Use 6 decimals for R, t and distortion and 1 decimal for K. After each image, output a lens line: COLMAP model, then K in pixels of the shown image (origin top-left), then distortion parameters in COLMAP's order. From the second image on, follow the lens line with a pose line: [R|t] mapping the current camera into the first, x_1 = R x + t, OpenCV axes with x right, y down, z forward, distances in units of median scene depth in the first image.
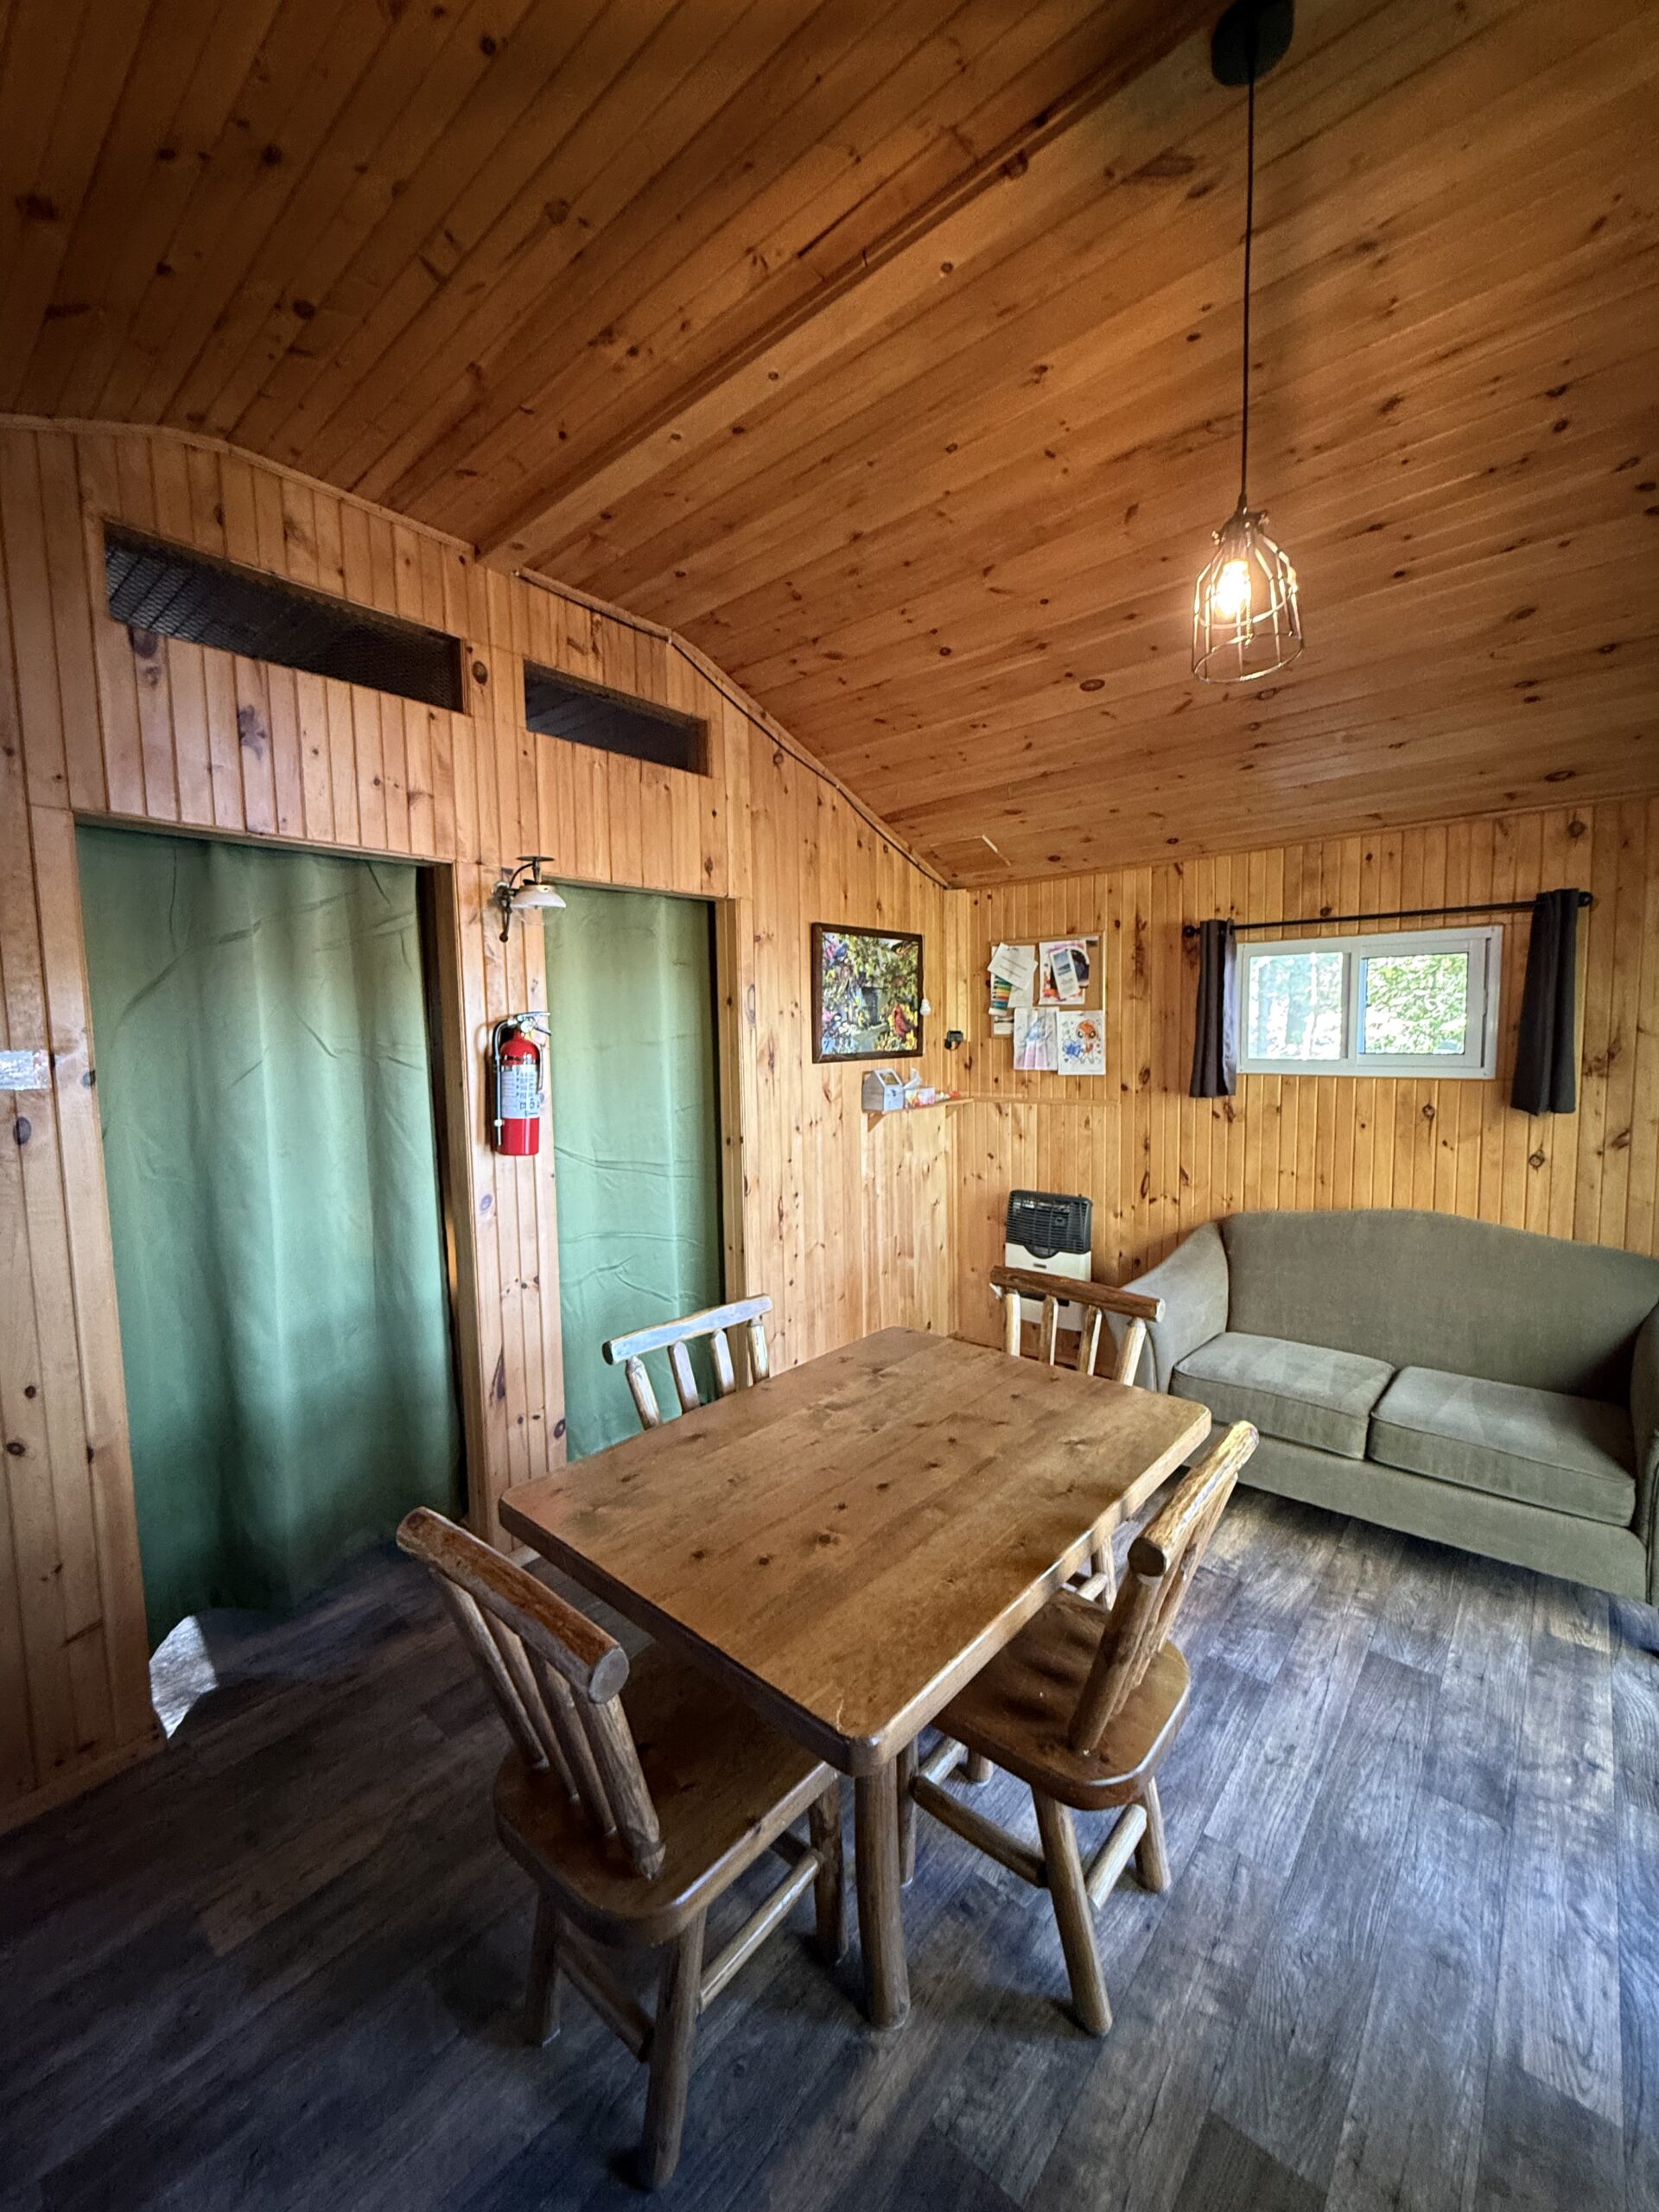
lens RADIAL K [[874.8, 0, 831.6], [0, 874.8, 1098.6], [0, 0, 1]] dist [-0.001278, -0.000623]
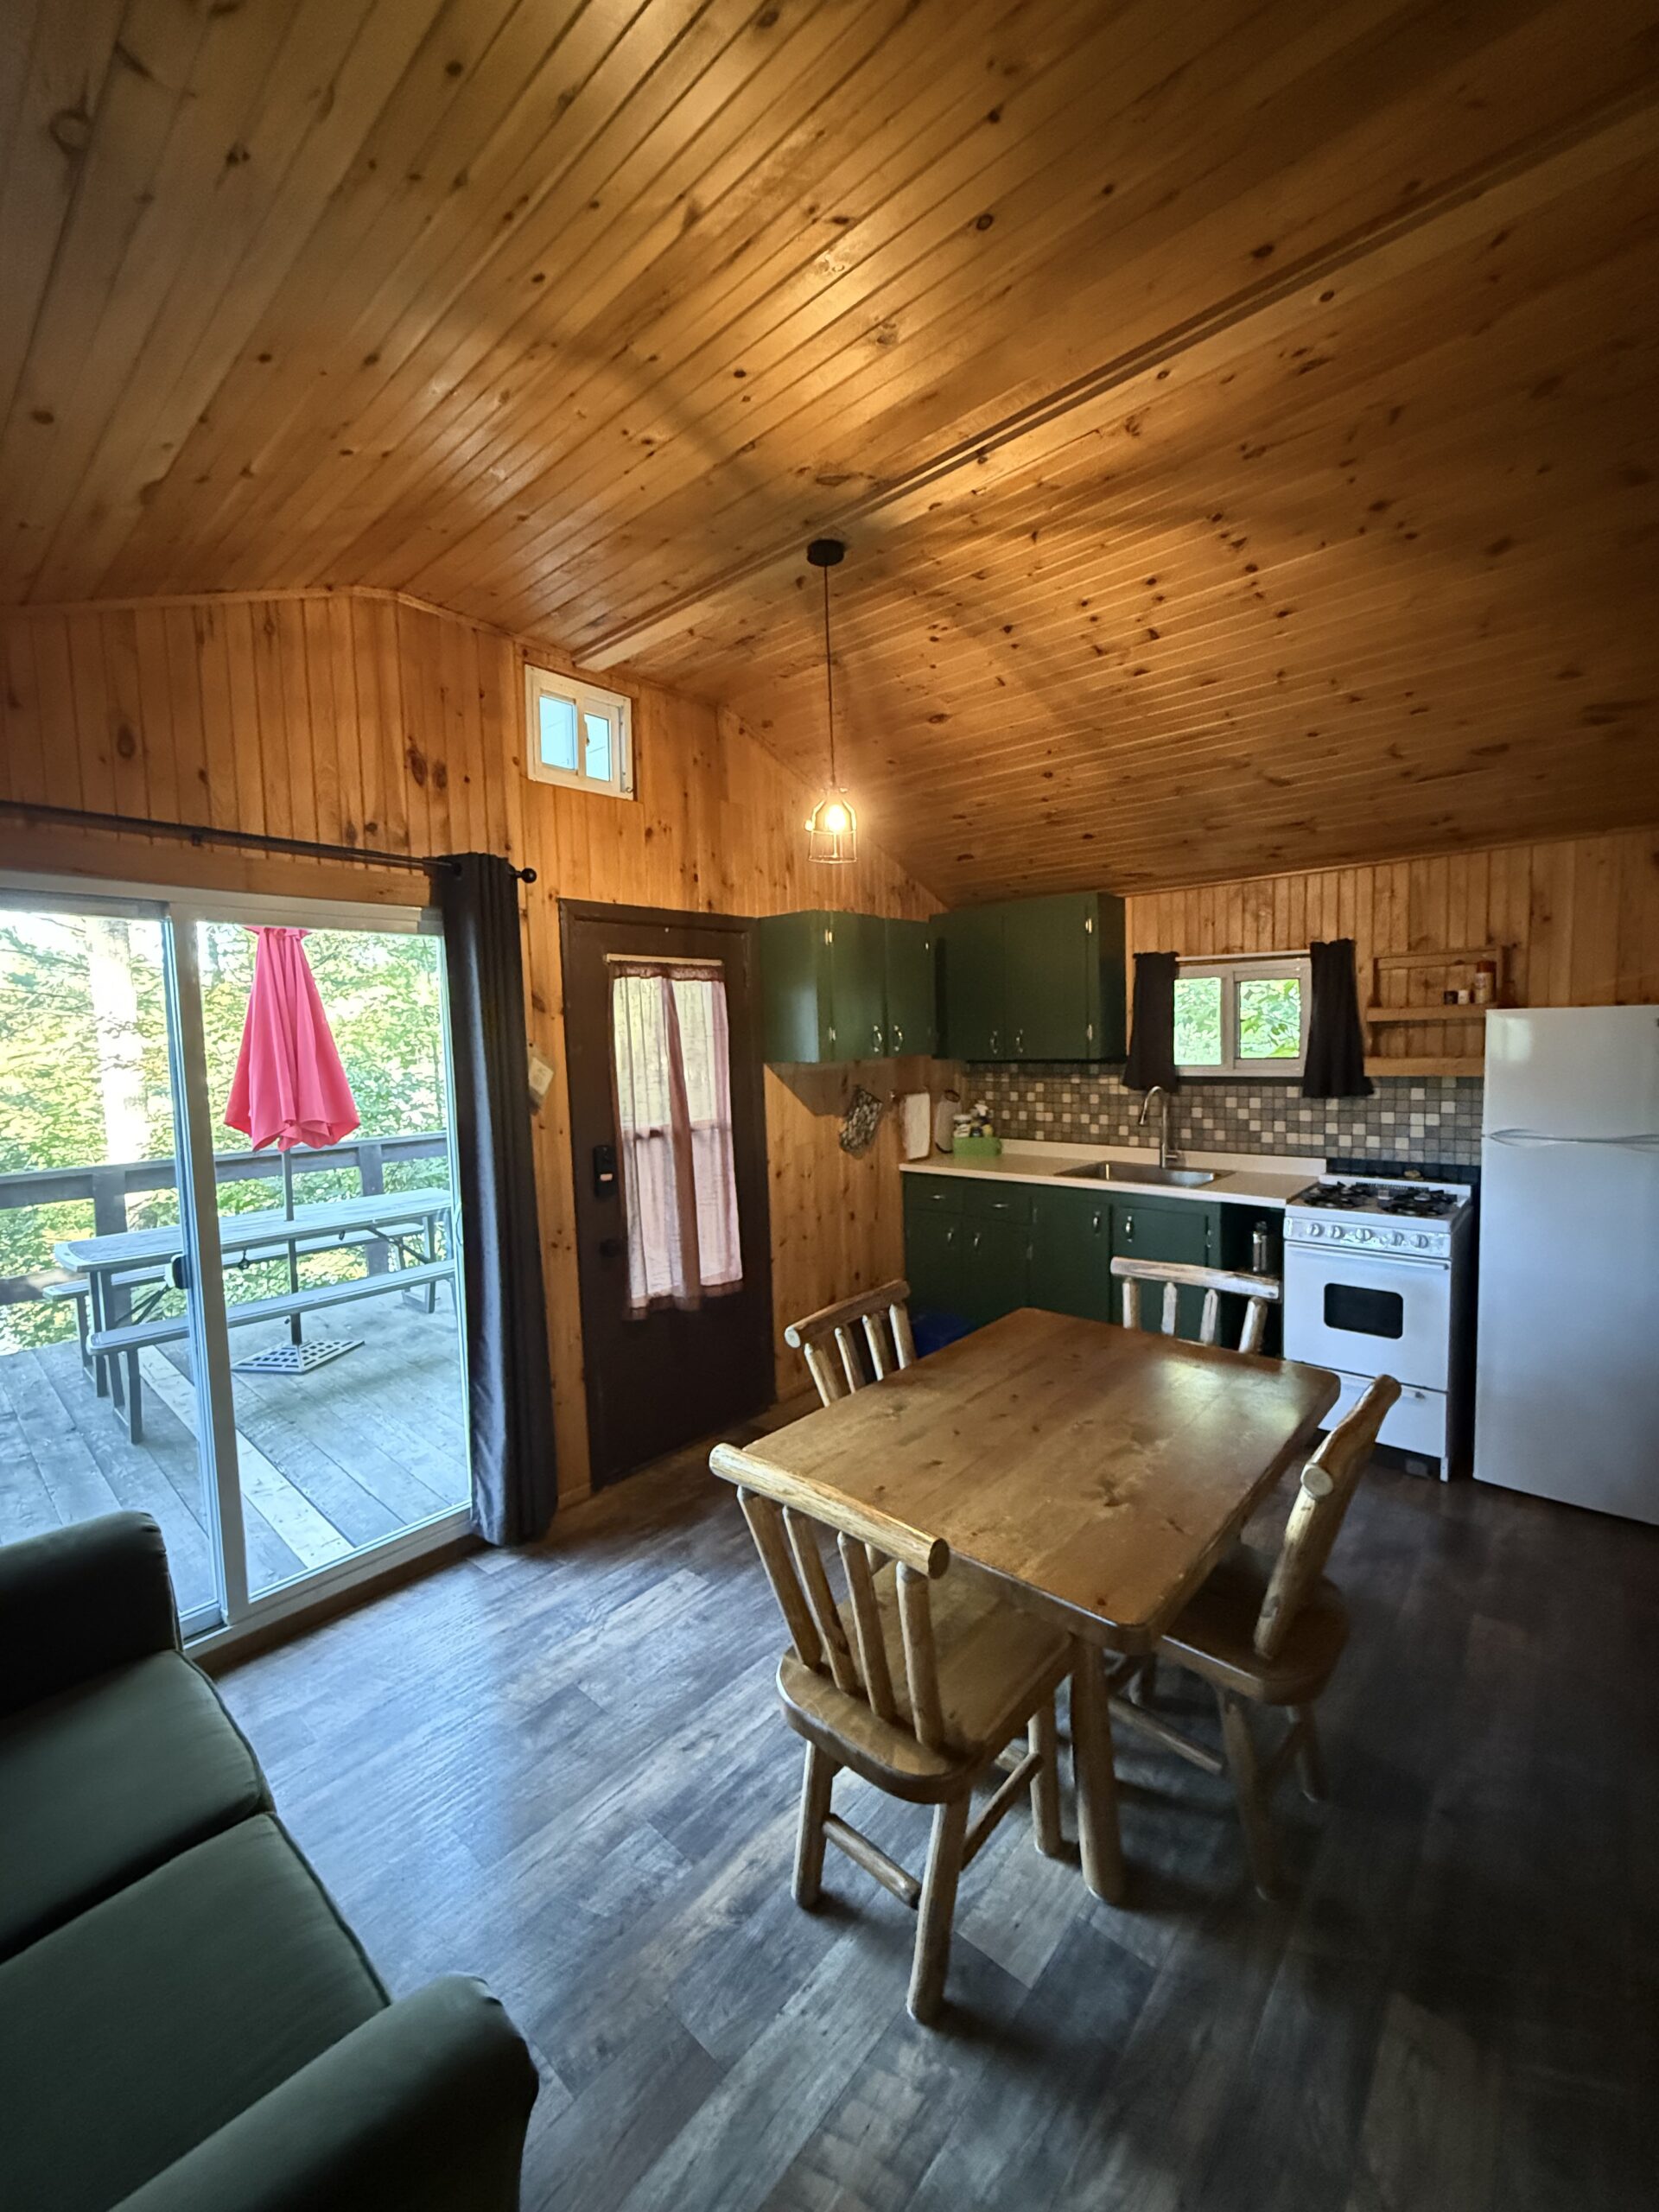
lens RADIAL K [[874.8, 0, 830.7], [0, 874.8, 1095.5], [0, 0, 1]] dist [-0.001278, -0.000623]
pose [[-0.998852, 0.045244, 0.015733, 0.295426], [0.047193, 0.985763, 0.161380, -0.184243], [-0.008208, 0.161937, -0.986767, 1.862333]]
